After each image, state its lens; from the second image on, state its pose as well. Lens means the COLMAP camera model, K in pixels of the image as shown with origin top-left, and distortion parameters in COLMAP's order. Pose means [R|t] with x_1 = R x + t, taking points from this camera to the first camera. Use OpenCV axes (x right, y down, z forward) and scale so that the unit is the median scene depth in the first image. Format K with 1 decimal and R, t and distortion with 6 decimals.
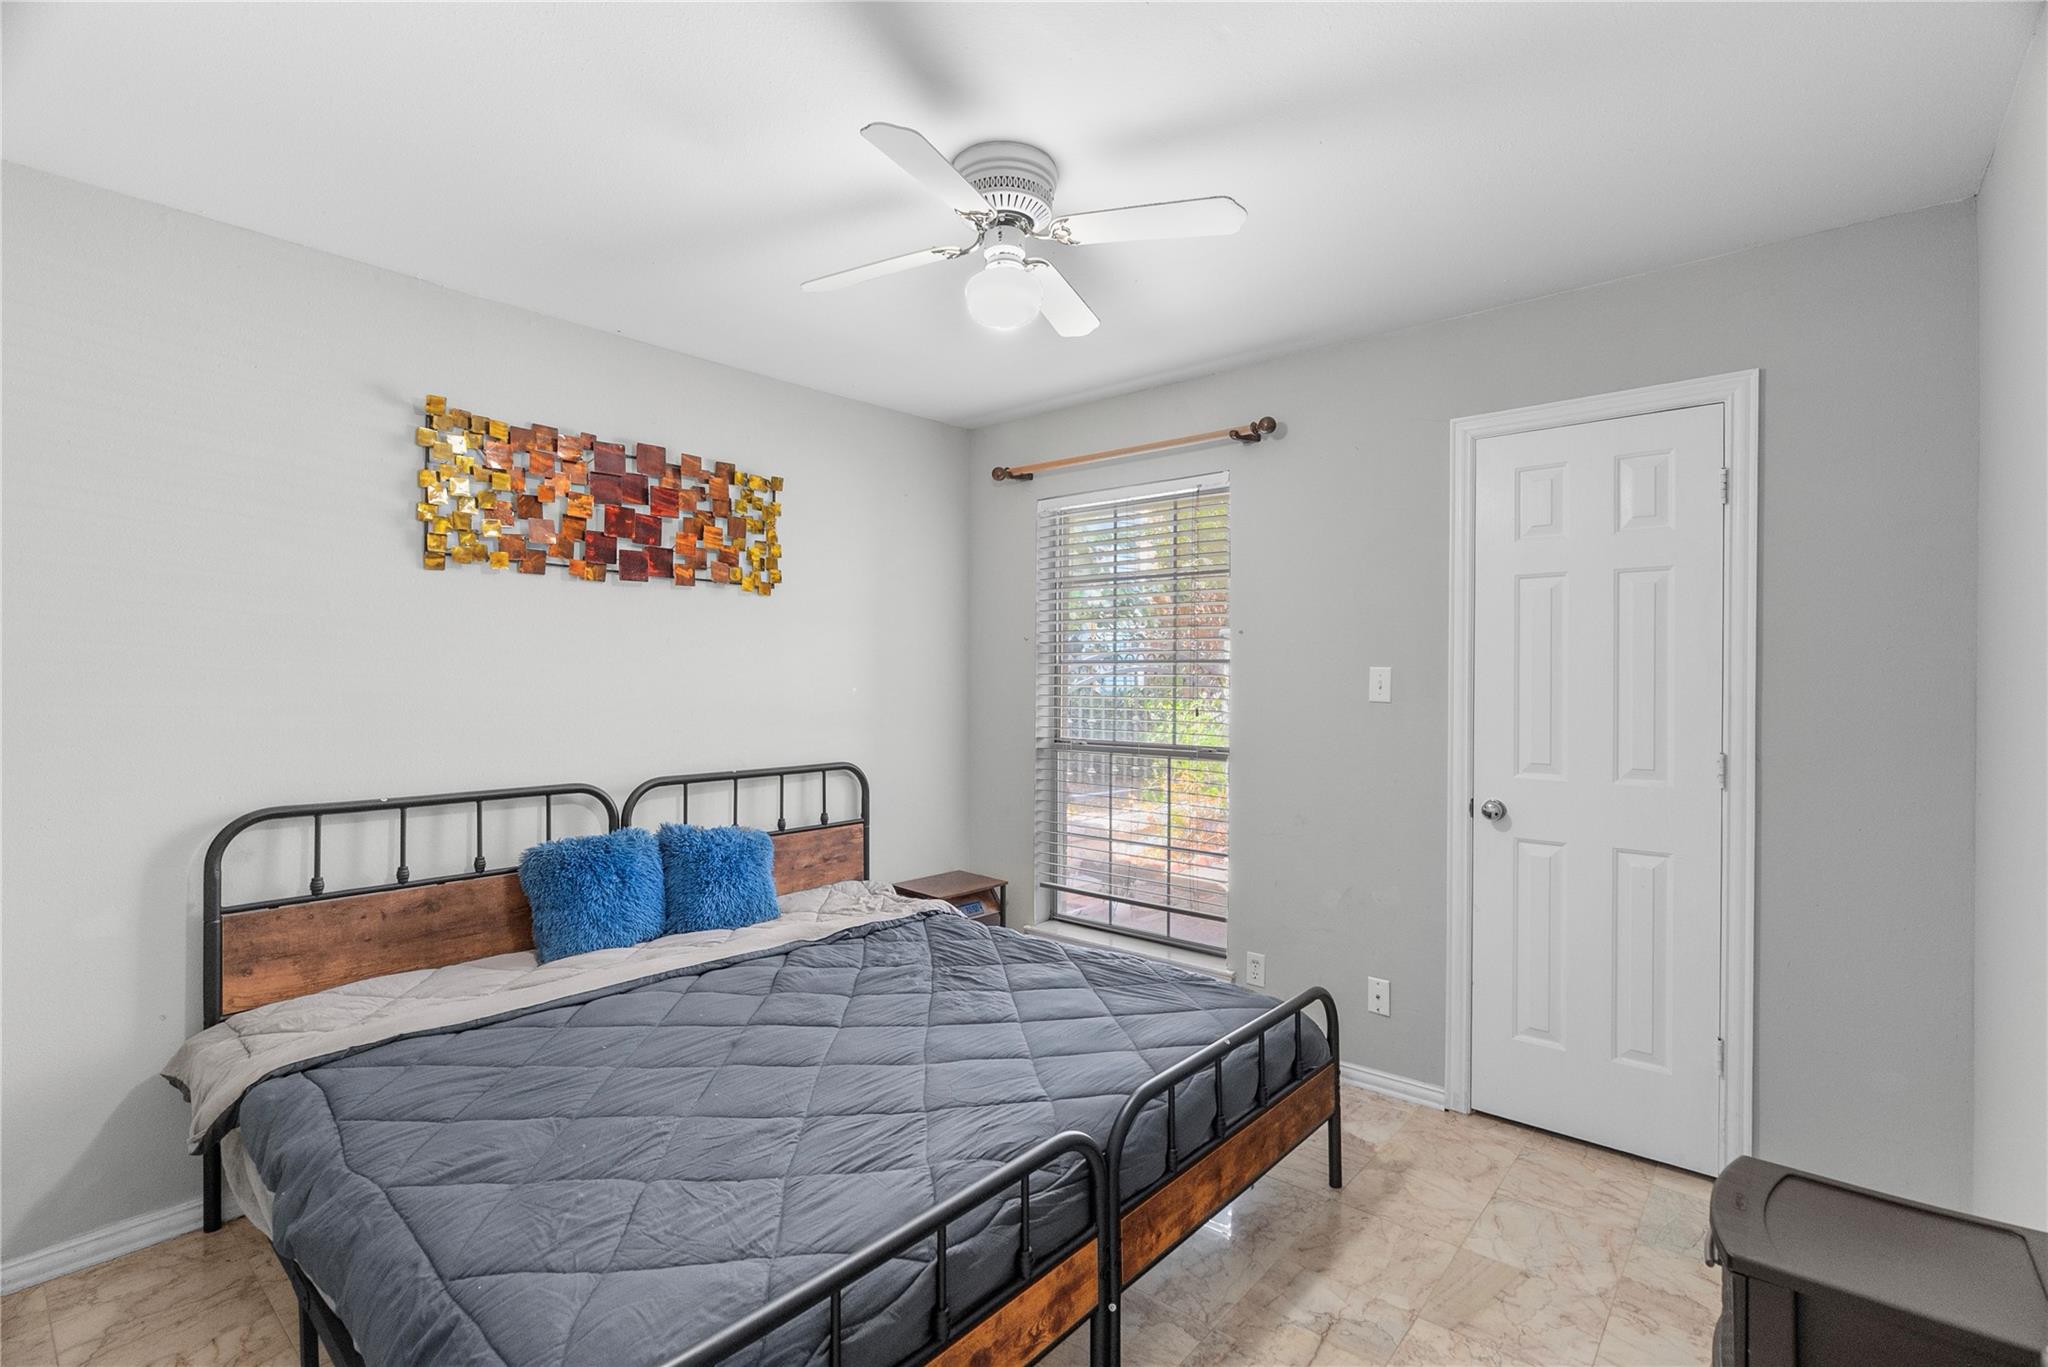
lens RADIAL K [[937.9, 0, 1041.8], [0, 937.9, 682.6], [0, 0, 1]] dist [-0.000353, 0.000400]
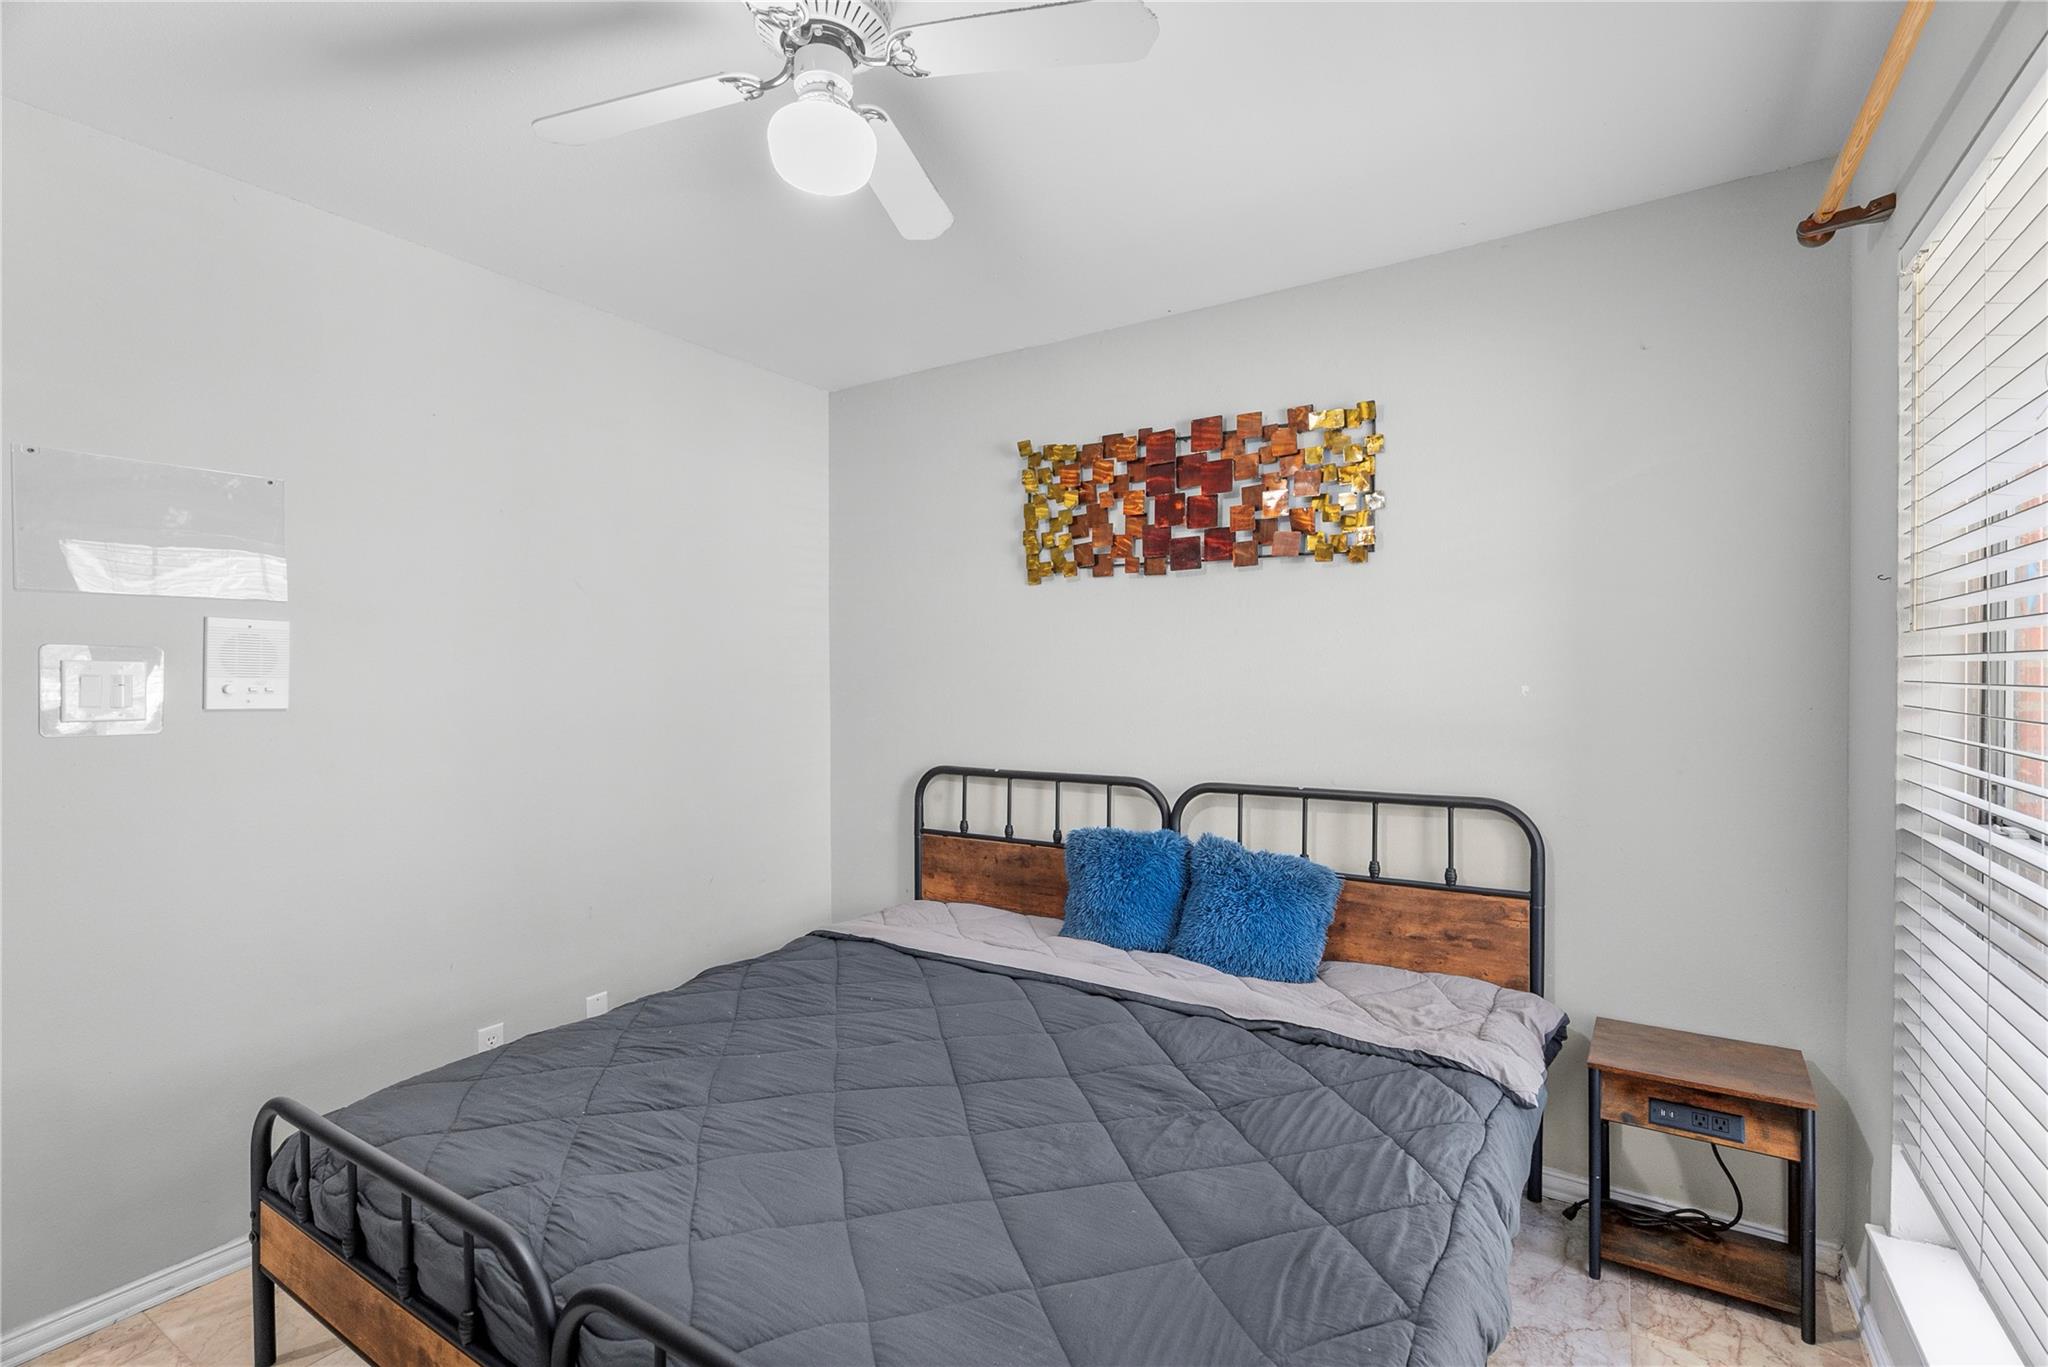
lens RADIAL K [[937.9, 0, 1035.8], [0, 937.9, 685.4], [0, 0, 1]] dist [-0.000353, 0.000400]
pose [[0.153580, 0.005459, -0.988121, 0.474156], [-0.000786, 0.999985, 0.005402, 0.002740], [0.988136, -0.000052, 0.153582, 0.713808]]
